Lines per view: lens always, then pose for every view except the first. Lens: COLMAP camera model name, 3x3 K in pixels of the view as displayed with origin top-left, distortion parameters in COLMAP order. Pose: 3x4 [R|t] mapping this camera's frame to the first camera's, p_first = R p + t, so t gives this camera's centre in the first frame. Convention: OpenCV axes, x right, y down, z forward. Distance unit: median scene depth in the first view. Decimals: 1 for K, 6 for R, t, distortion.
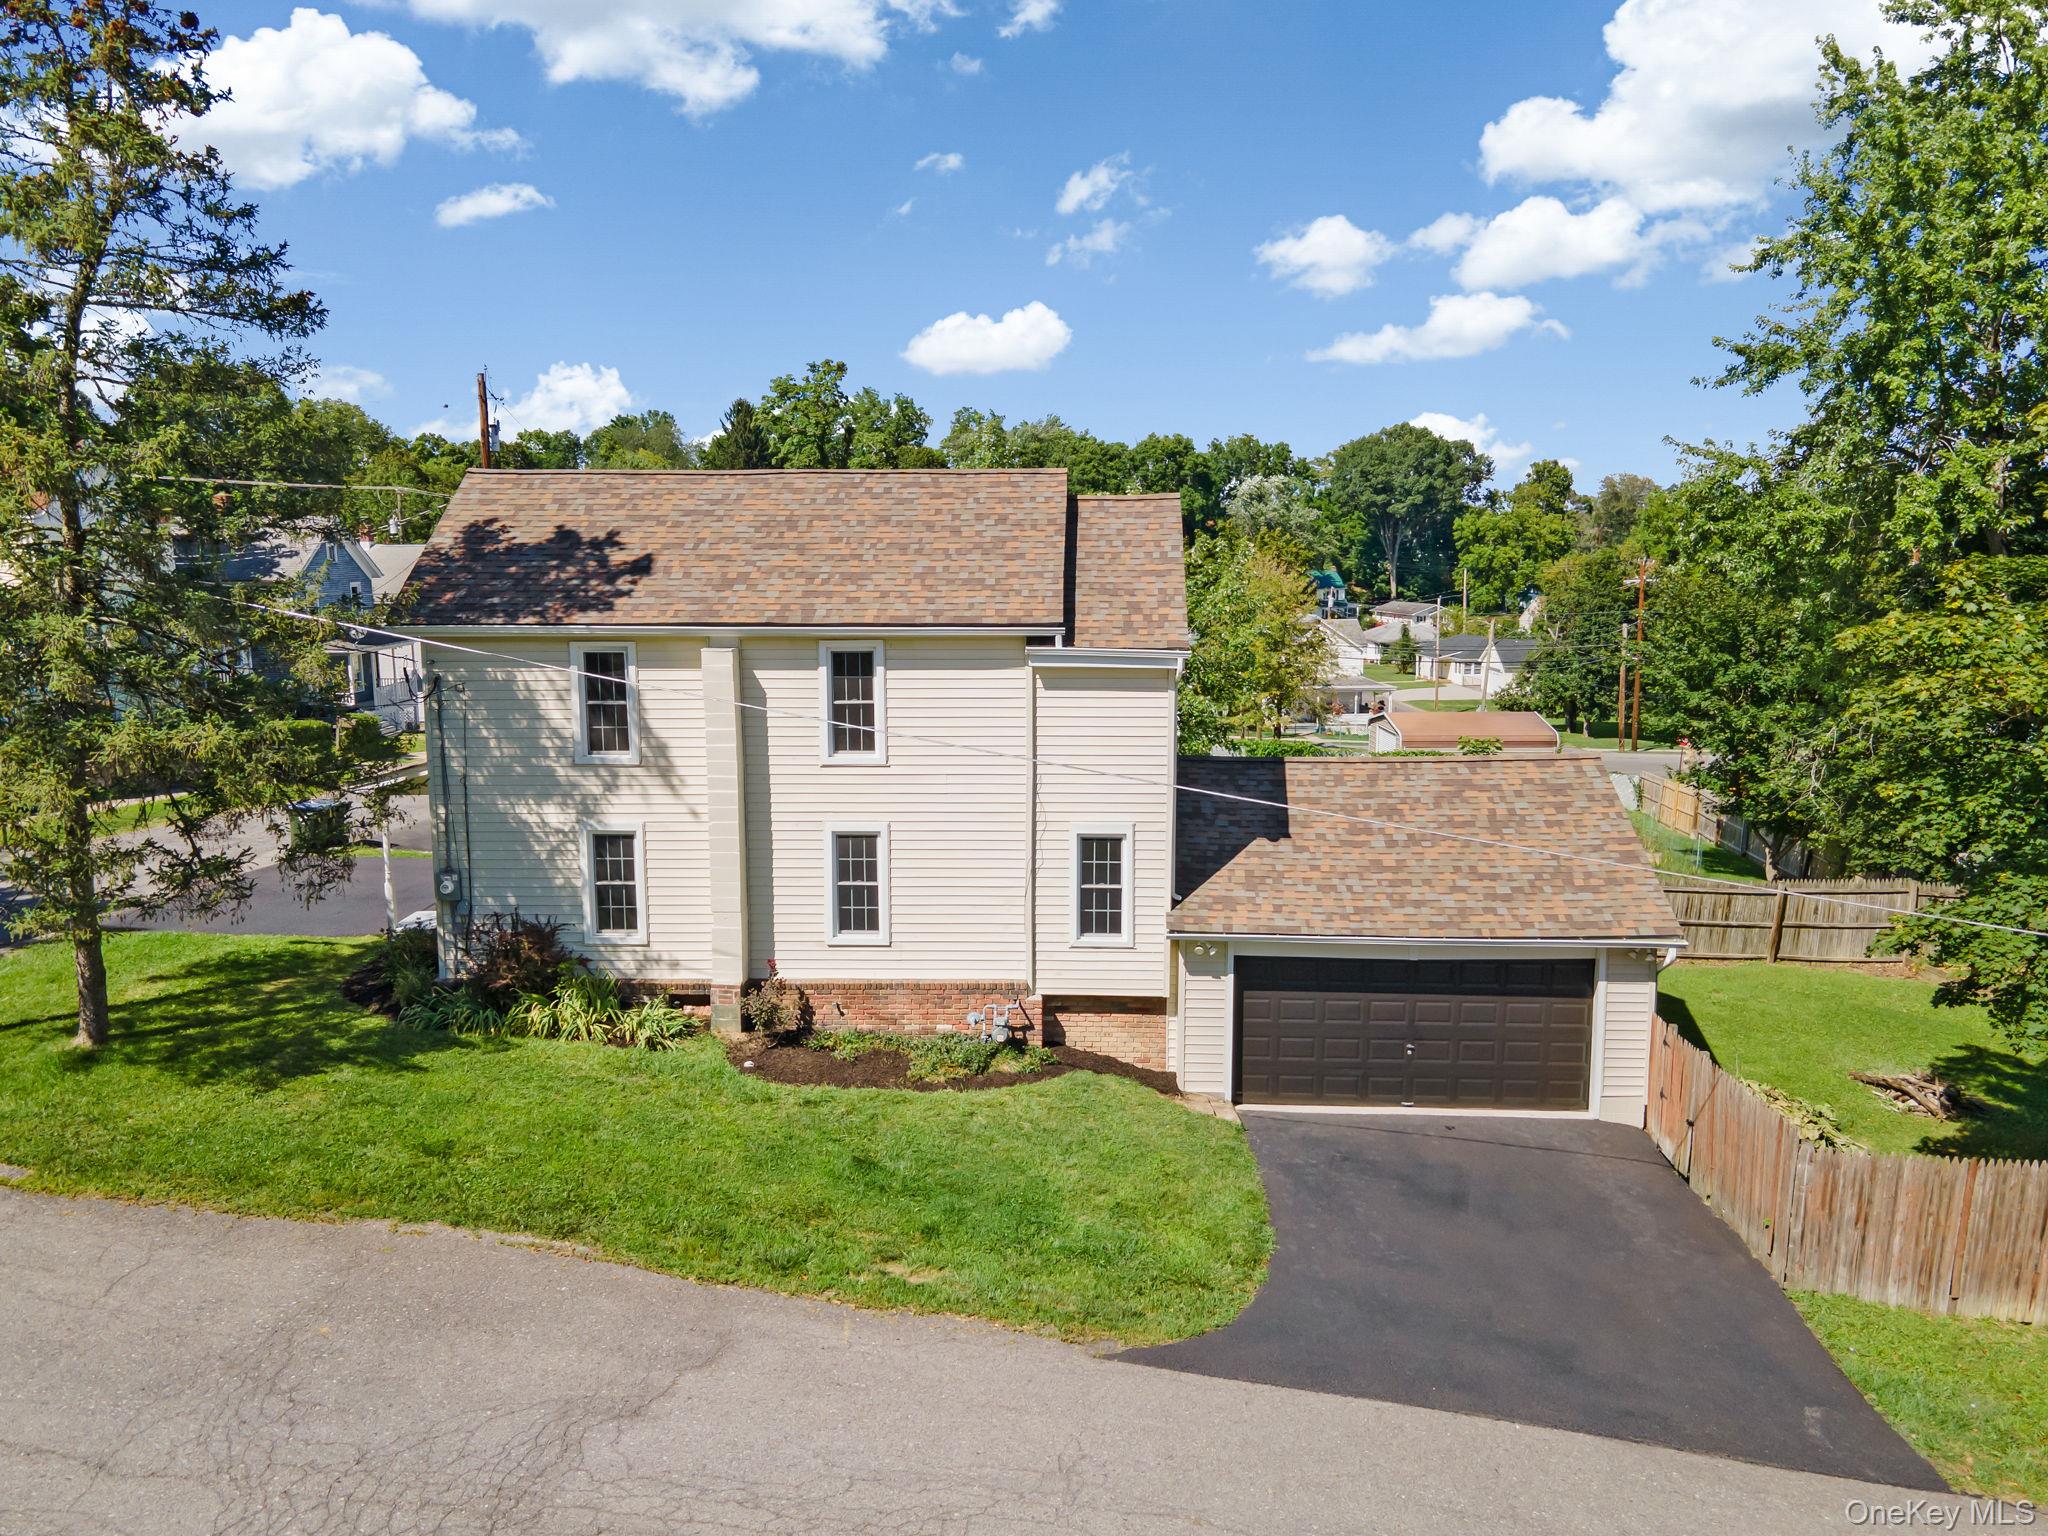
lens RADIAL K [[1515.4, 0, 1022.2], [0, 1515.4, 777.9], [0, 0, 1]] dist [0.005999, 0.052451]
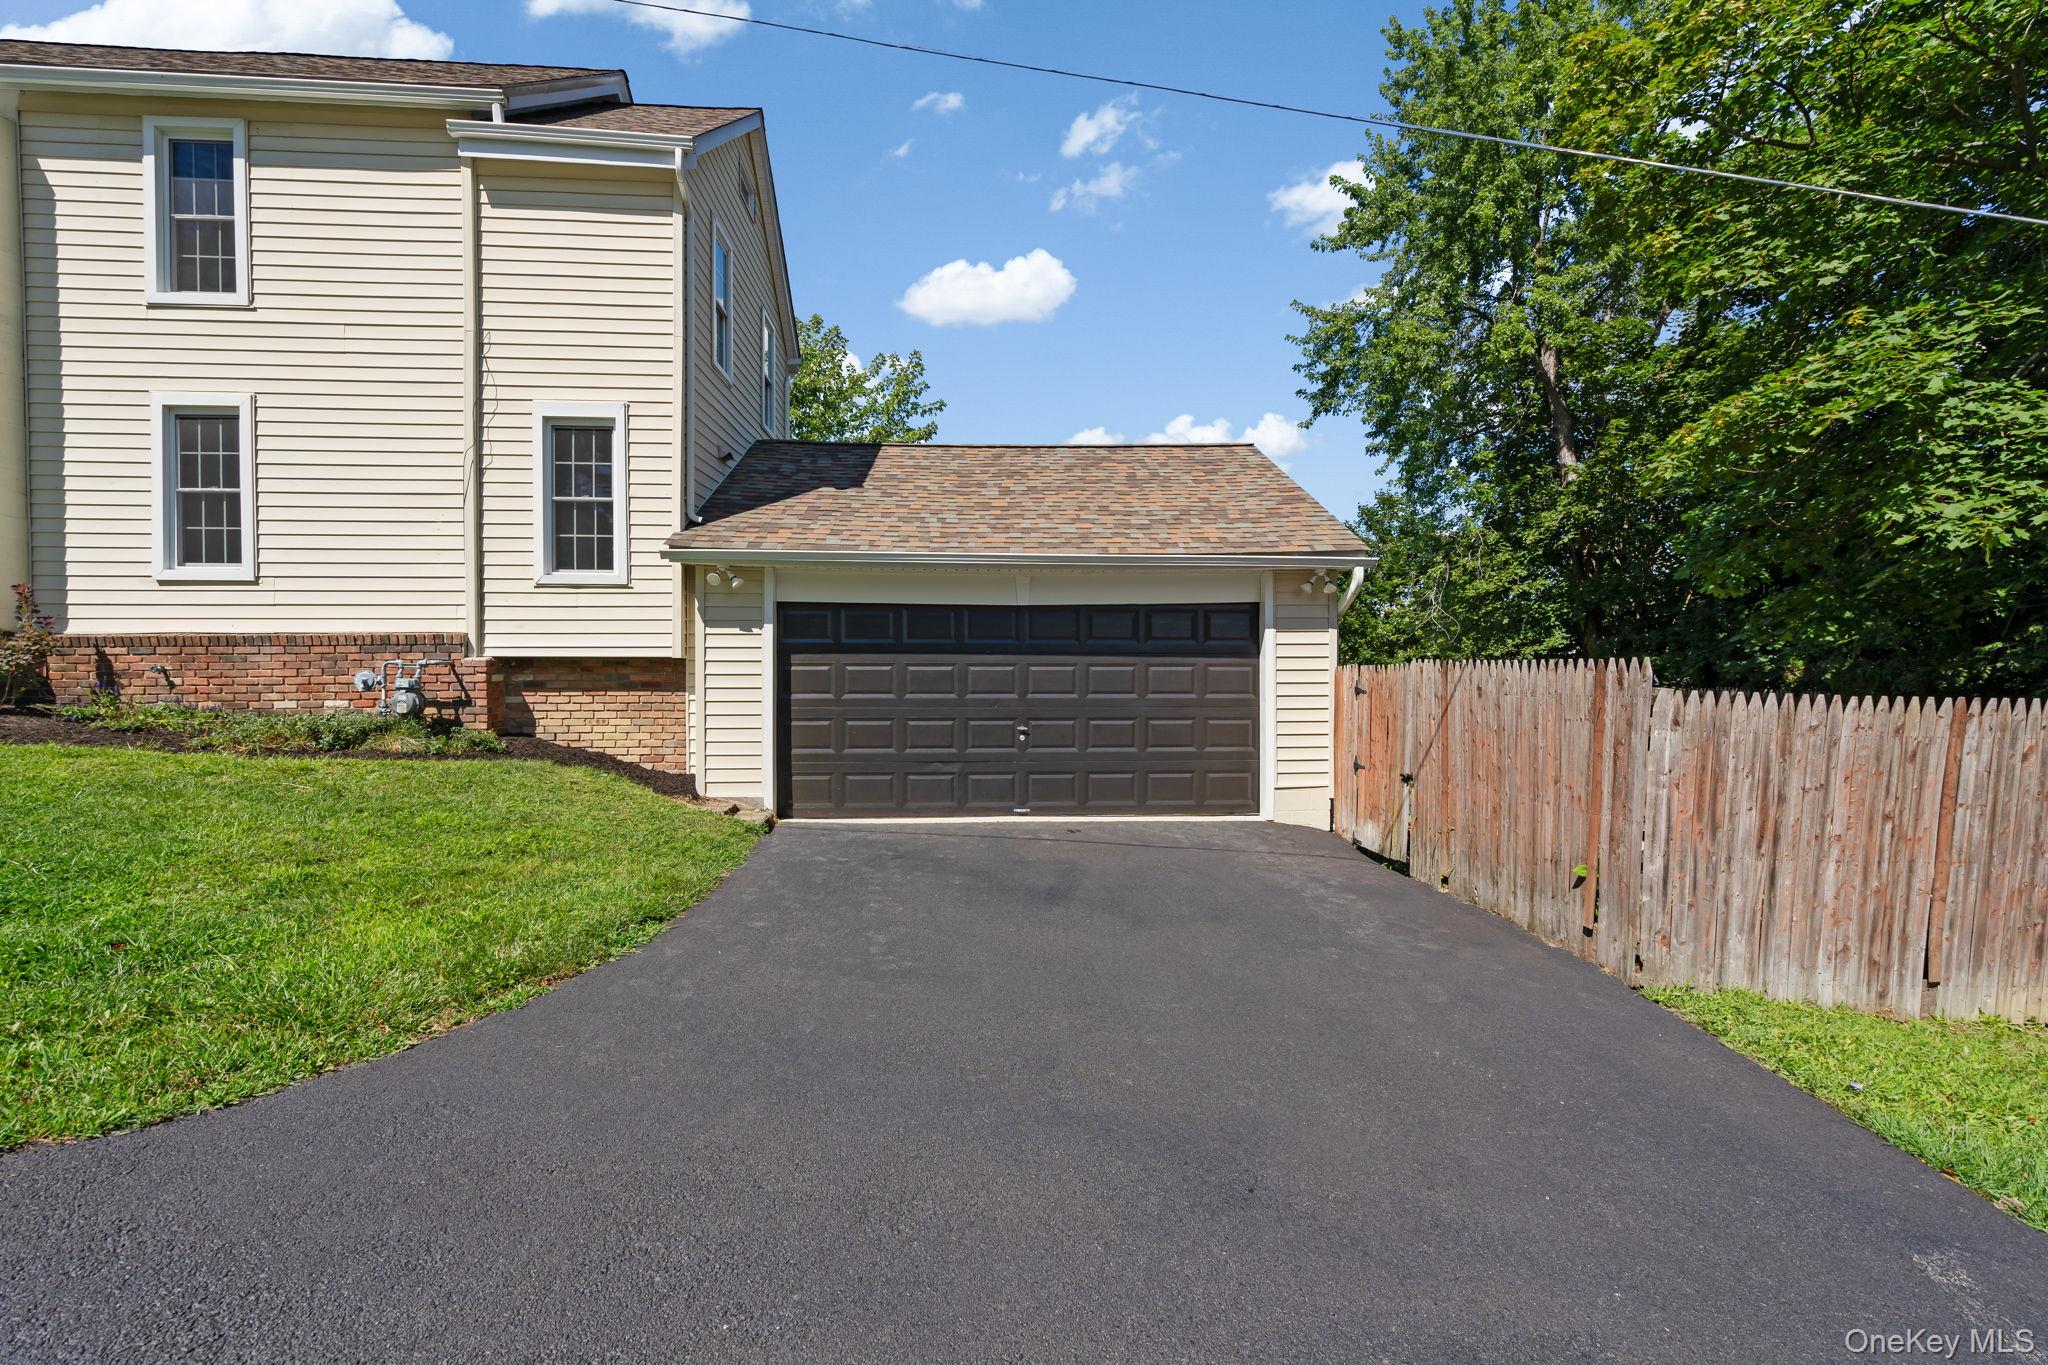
lens RADIAL K [[933.8, 0, 1028.1], [0, 933.8, 669.9], [0, 0, 1]] dist [-0.001604, 0.000286]
pose [[0.991643, 0.004020, 0.128947, 0.202242], [0.014230, 0.990007, -0.140298, 0.214866], [-0.128222, 0.140961, 0.981677, 0.559955]]
